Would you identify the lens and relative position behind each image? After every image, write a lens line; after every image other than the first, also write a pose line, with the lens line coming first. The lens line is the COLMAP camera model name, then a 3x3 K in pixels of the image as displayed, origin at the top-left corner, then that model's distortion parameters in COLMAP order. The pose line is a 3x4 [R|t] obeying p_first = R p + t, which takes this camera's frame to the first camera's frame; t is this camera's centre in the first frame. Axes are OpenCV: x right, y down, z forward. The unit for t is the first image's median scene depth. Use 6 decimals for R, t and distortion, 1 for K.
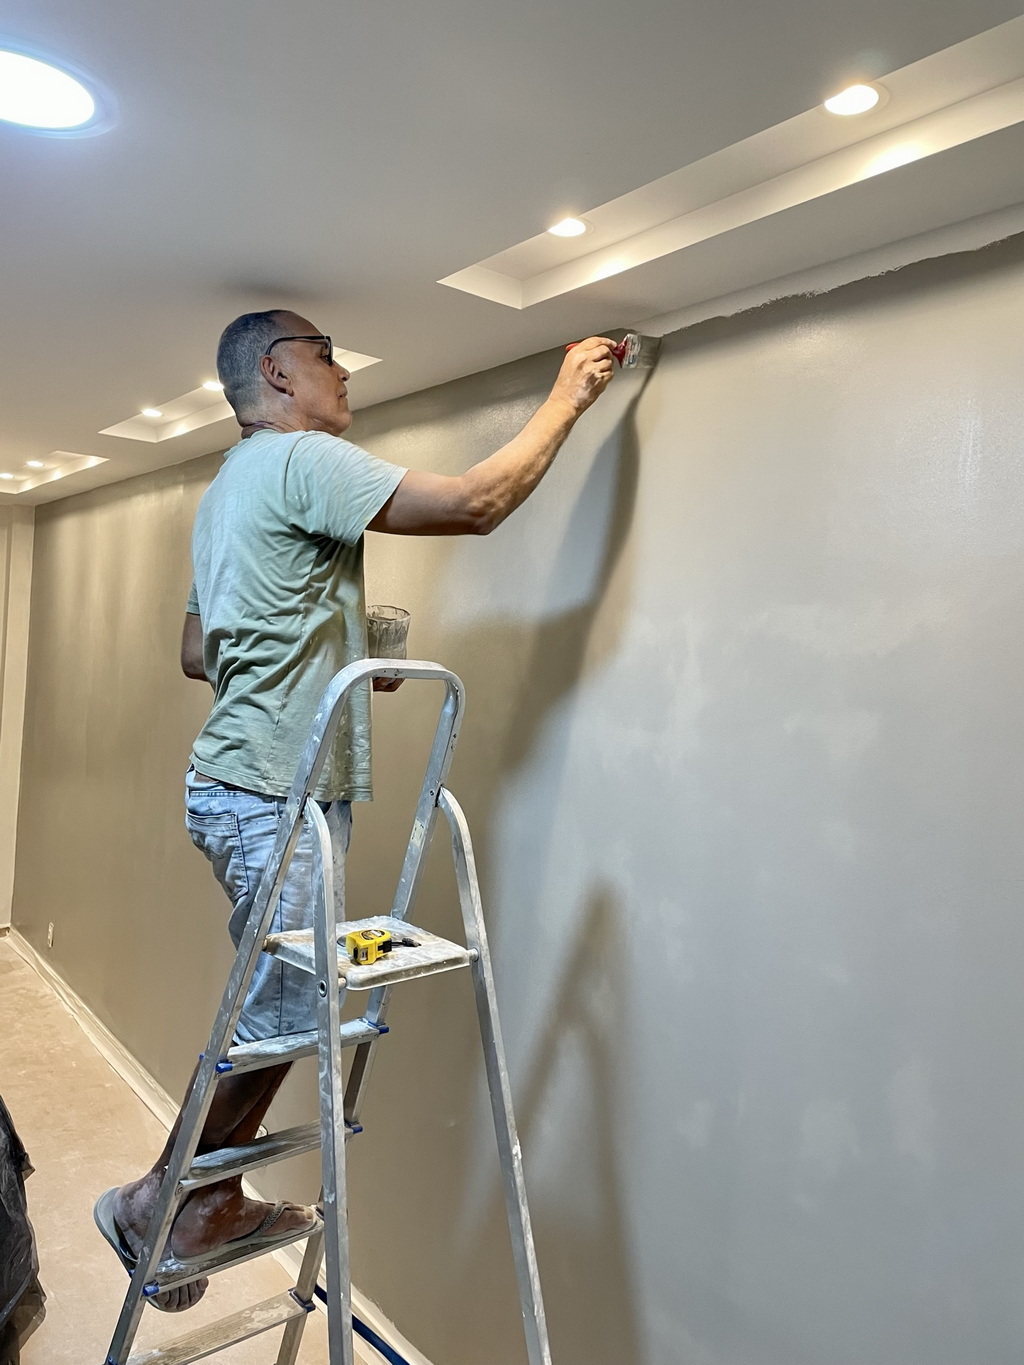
lens RADIAL K [[1105.0, 0, 508.3], [0, 1105.0, 676.2], [0, 0, 1]] dist [0.129839, -0.131948]
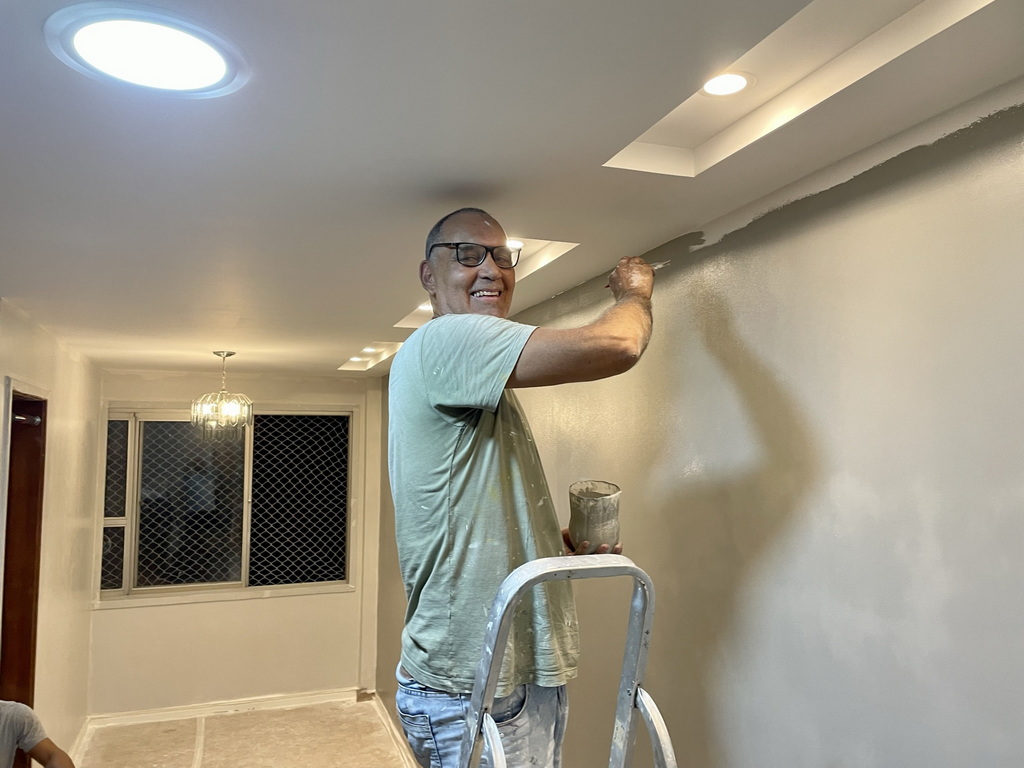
lens RADIAL K [[794.4, 0, 494.5], [0, 794.4, 388.2], [0, 0, 1]] dist [0.133409, -0.185838]
pose [[0.944830, -0.083486, -0.316744, 0.061445], [0.055557, 0.993808, -0.096220, -0.091239], [0.322816, 0.073314, 0.943618, 0.312836]]
